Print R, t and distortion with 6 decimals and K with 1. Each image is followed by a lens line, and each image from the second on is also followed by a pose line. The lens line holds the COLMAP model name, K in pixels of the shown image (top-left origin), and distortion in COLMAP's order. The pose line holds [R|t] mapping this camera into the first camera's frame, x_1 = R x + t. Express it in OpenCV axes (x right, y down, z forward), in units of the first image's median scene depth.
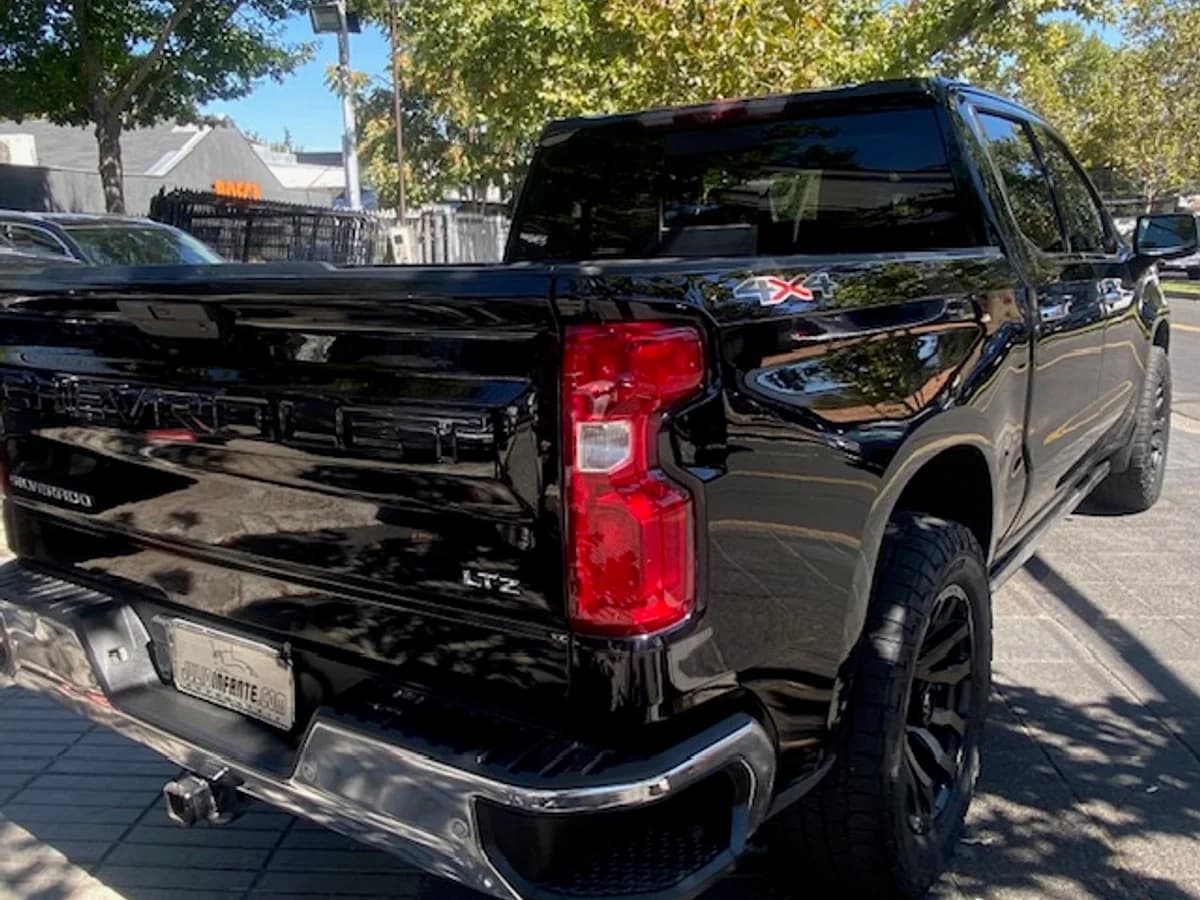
lens RADIAL K [[1101.5, 0, 600.0], [0, 1101.5, 450.0], [0, 0, 1]] dist [0.116498, -0.217625]
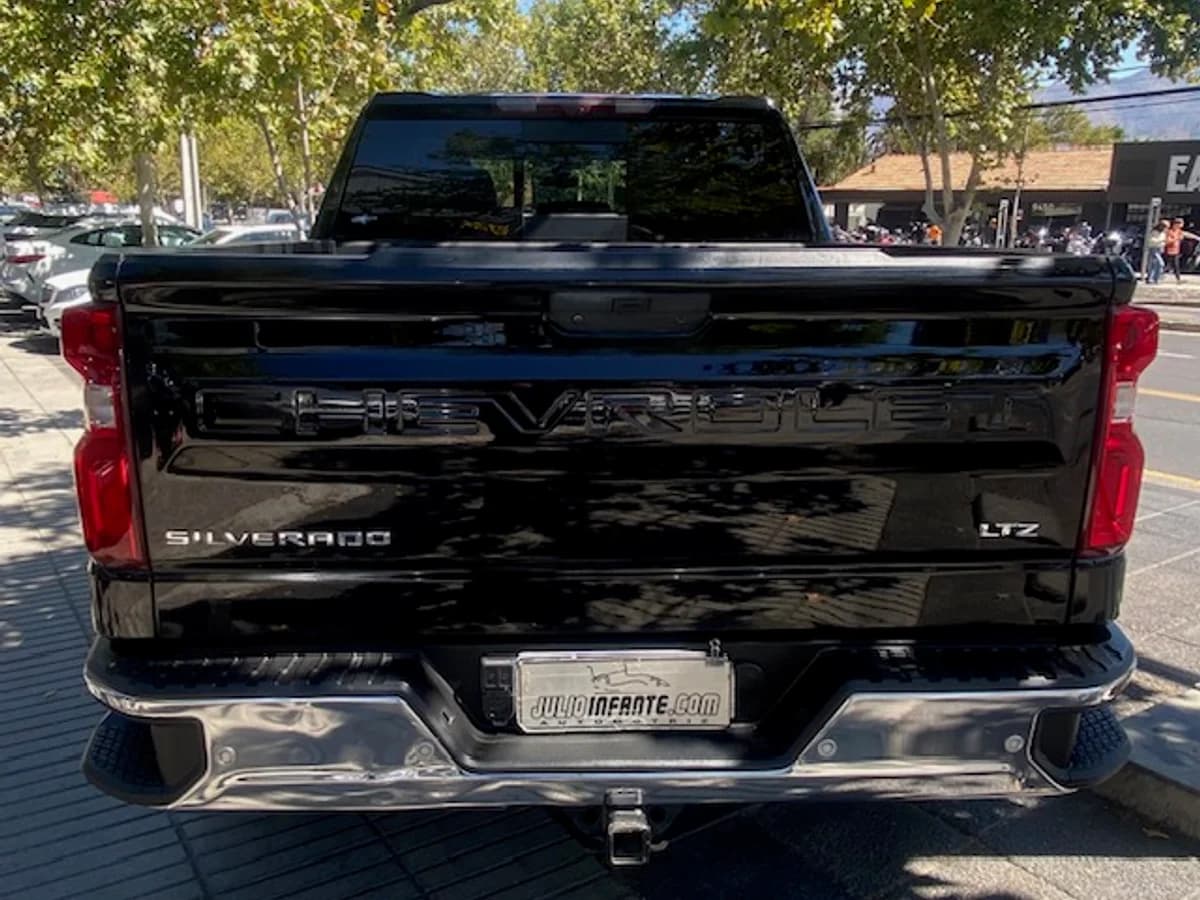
lens RADIAL K [[1101.5, 0, 600.0], [0, 1101.5, 450.0], [0, 0, 1]] dist [0.116498, -0.217625]
pose [[0.750616, -0.100544, 0.653045, -0.921833], [0.090407, 0.994687, 0.049229, -0.047015], [-0.654525, 0.022088, 0.755718, 0.310182]]
